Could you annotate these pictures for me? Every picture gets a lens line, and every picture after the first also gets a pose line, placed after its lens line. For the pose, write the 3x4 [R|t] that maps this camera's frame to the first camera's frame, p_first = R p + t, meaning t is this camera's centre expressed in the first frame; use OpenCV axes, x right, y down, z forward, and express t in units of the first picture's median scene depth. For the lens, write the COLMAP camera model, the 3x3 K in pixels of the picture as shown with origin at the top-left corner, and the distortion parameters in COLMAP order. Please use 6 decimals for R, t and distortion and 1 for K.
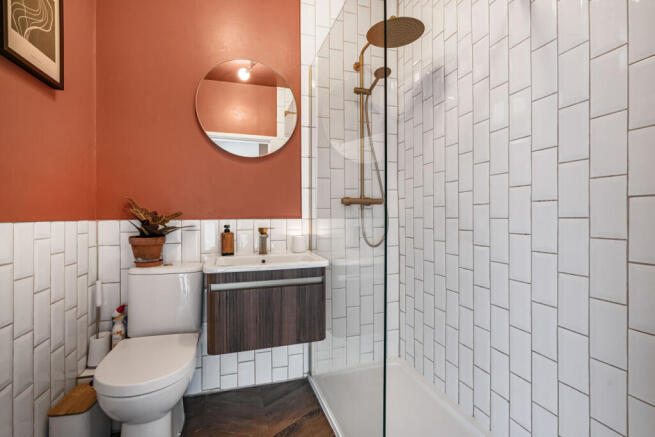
lens RADIAL K [[309.0, 0, 309.2], [0, 309.0, 219.2], [0, 0, 1]] dist [0.001896, 0.000878]
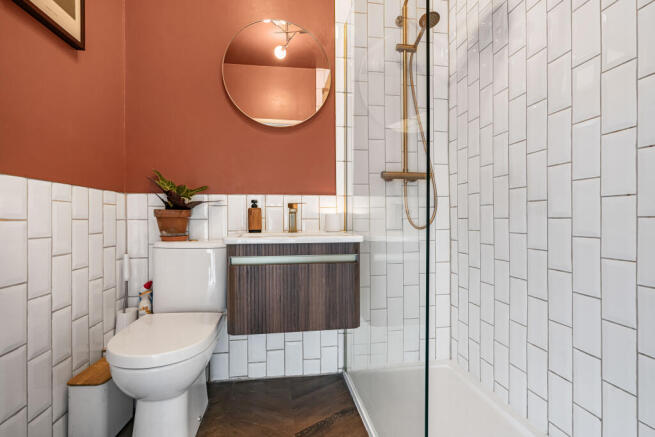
lens RADIAL K [[309.0, 0, 309.2], [0, 309.0, 219.2], [0, 0, 1]] dist [0.001896, 0.000878]
pose [[0.988668, 0.004618, -0.150046, 0.038571], [-0.006156, 0.999933, -0.009791, 0.087577], [0.149991, 0.010603, 0.988631, 0.107218]]
